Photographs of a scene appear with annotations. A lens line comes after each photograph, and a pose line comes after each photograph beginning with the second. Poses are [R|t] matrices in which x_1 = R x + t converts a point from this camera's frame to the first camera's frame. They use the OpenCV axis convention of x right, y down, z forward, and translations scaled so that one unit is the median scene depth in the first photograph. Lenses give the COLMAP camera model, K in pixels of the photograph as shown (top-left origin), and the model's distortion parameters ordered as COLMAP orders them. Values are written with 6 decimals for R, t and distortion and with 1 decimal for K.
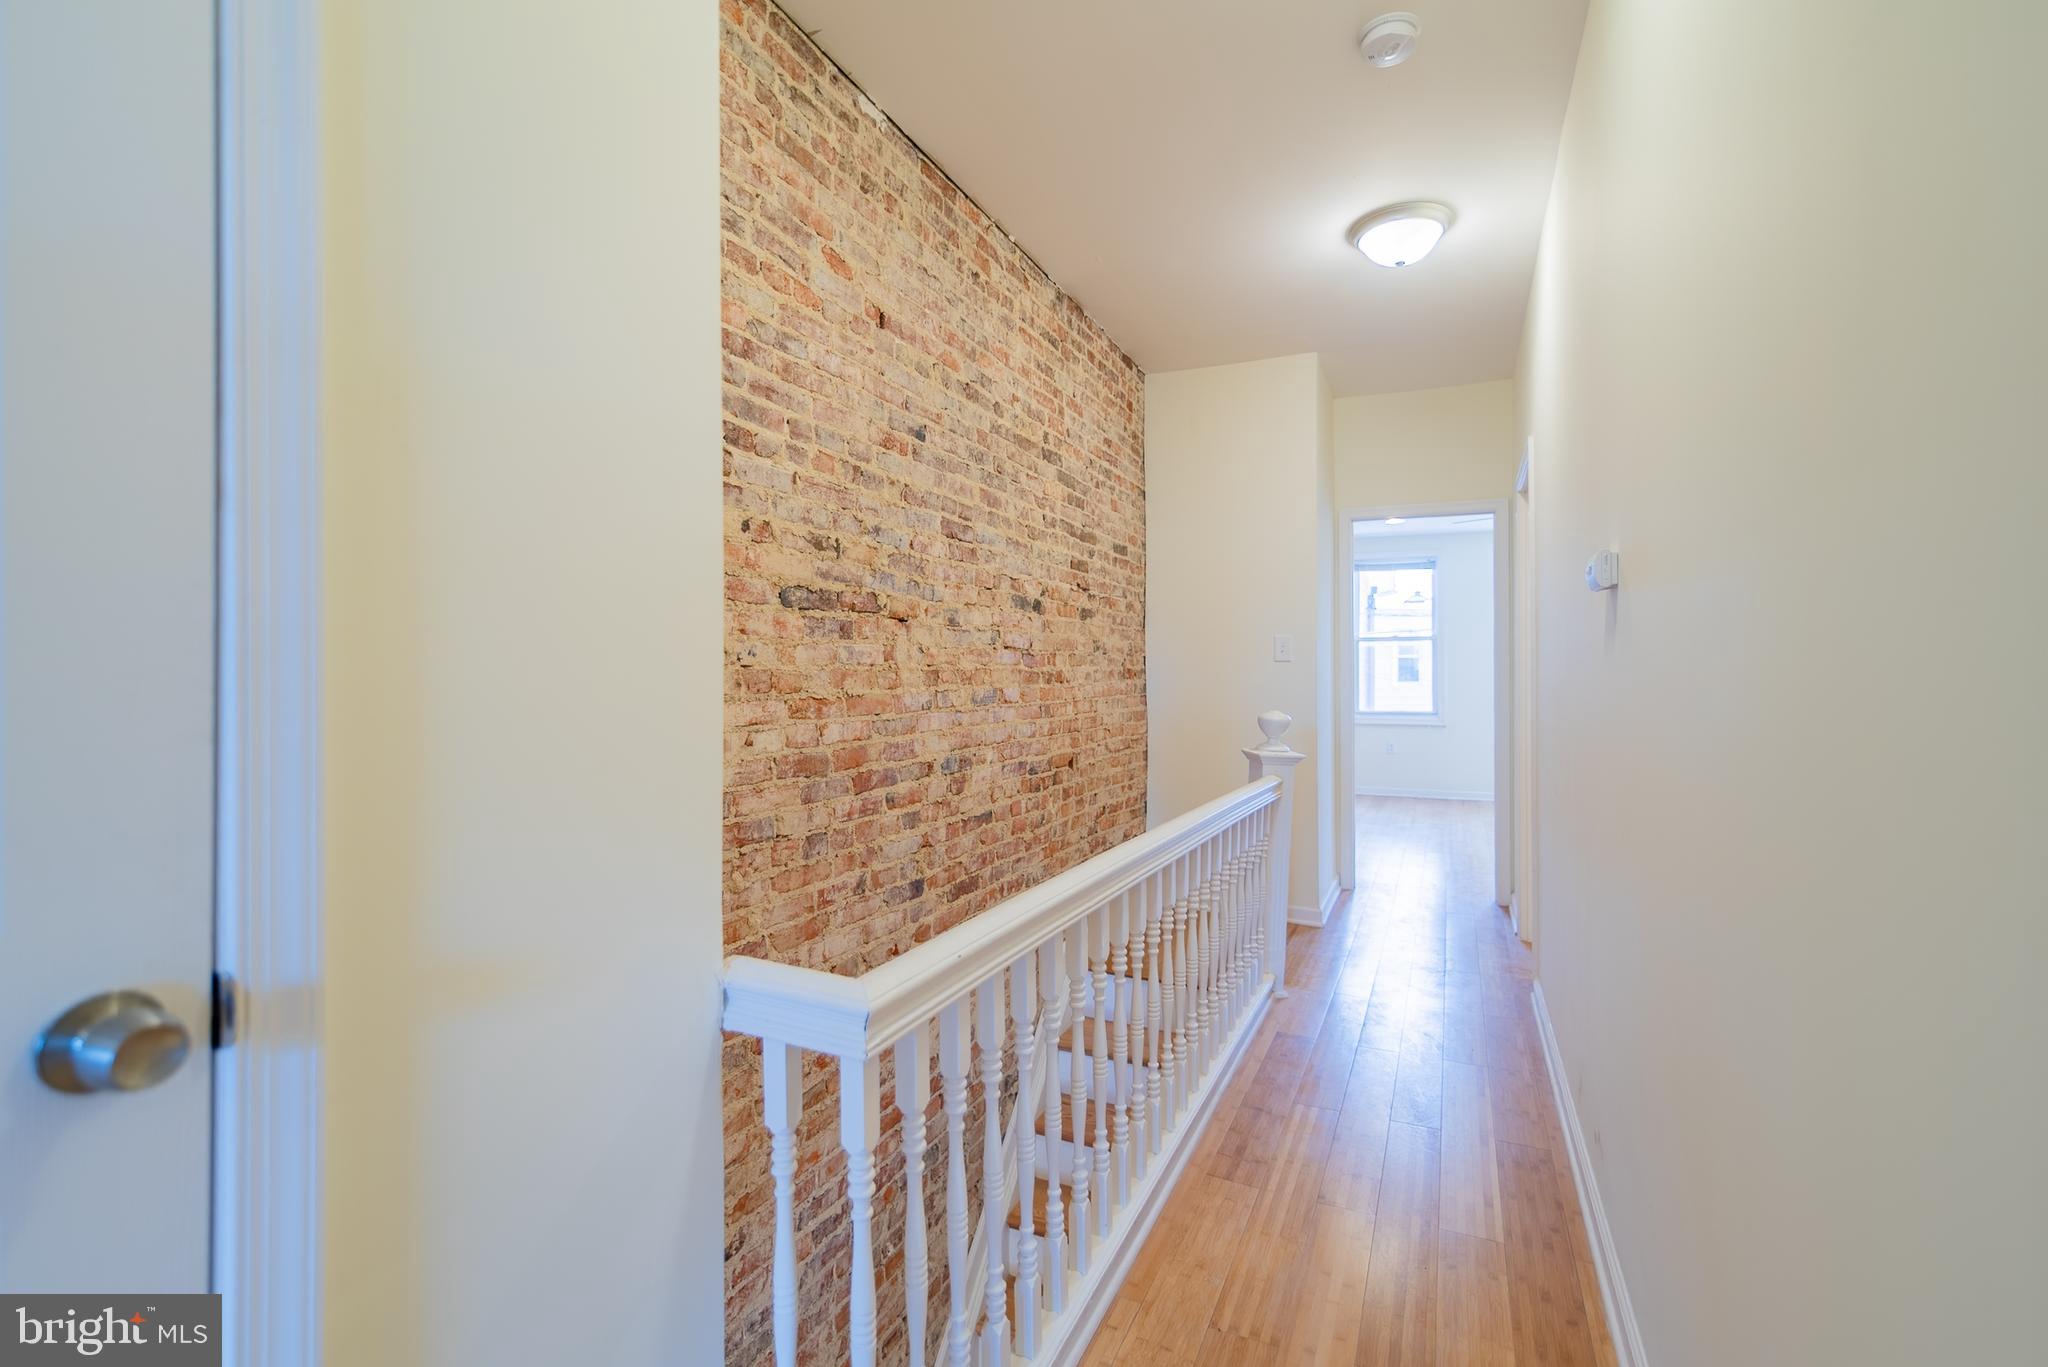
lens RADIAL K [[926.1, 0, 1018.6], [0, 926.1, 682.7], [0, 0, 1]] dist [0.016239, 0.000006]
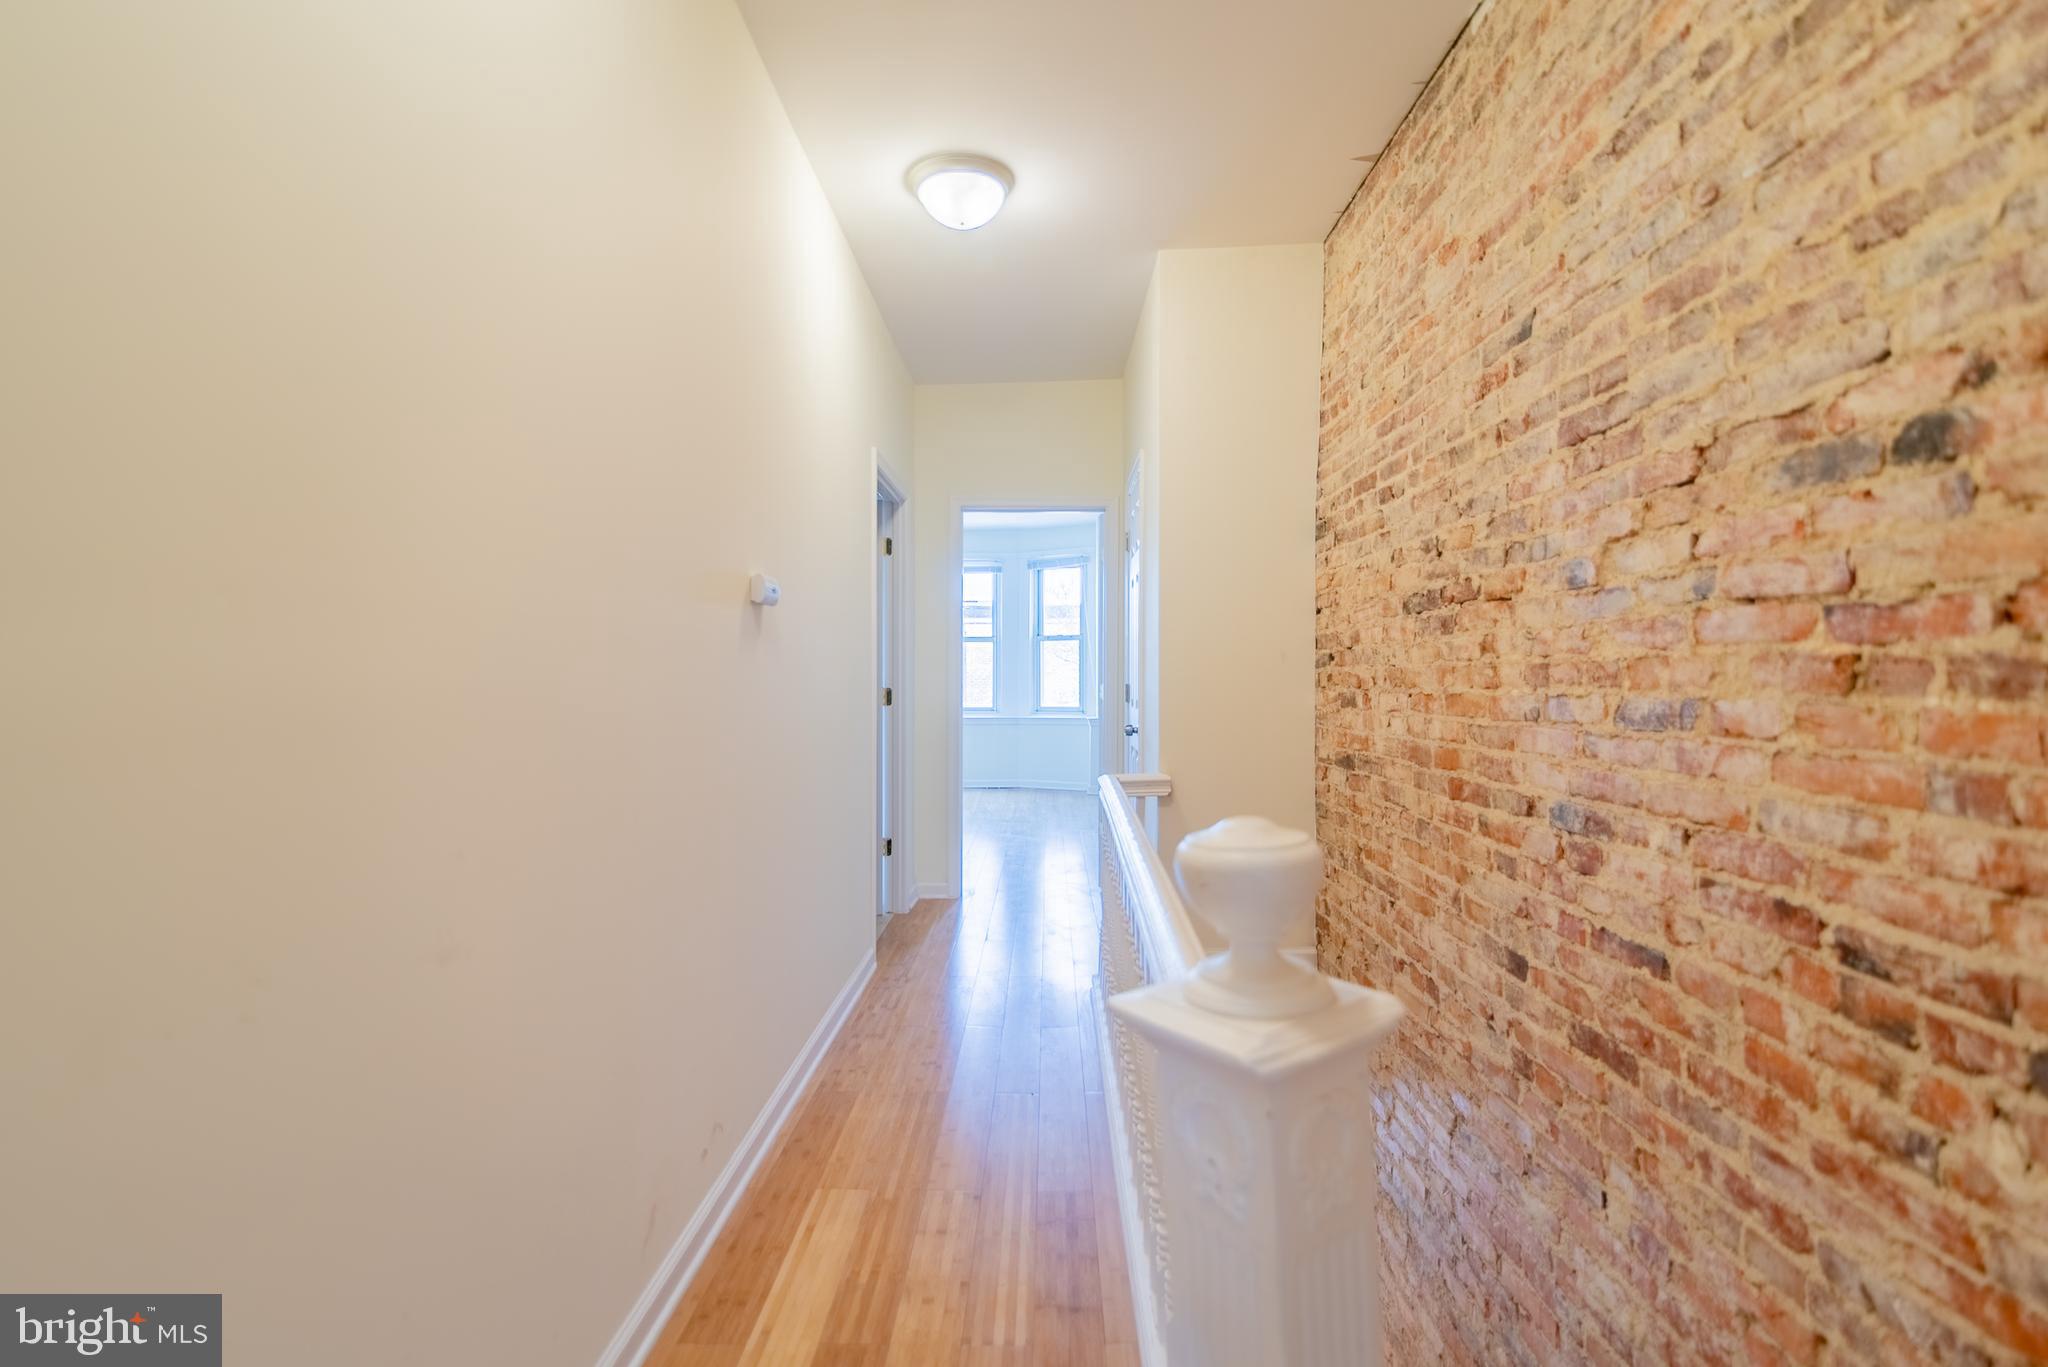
lens RADIAL K [[926.1, 0, 1018.6], [0, 926.1, 682.7], [0, 0, 1]] dist [0.016239, 0.000006]
pose [[-0.917215, 0.004674, -0.398365, 0.526076], [-0.001140, 0.999896, 0.014357, -0.008972], [0.398391, 0.013623, -0.917114, 1.478584]]
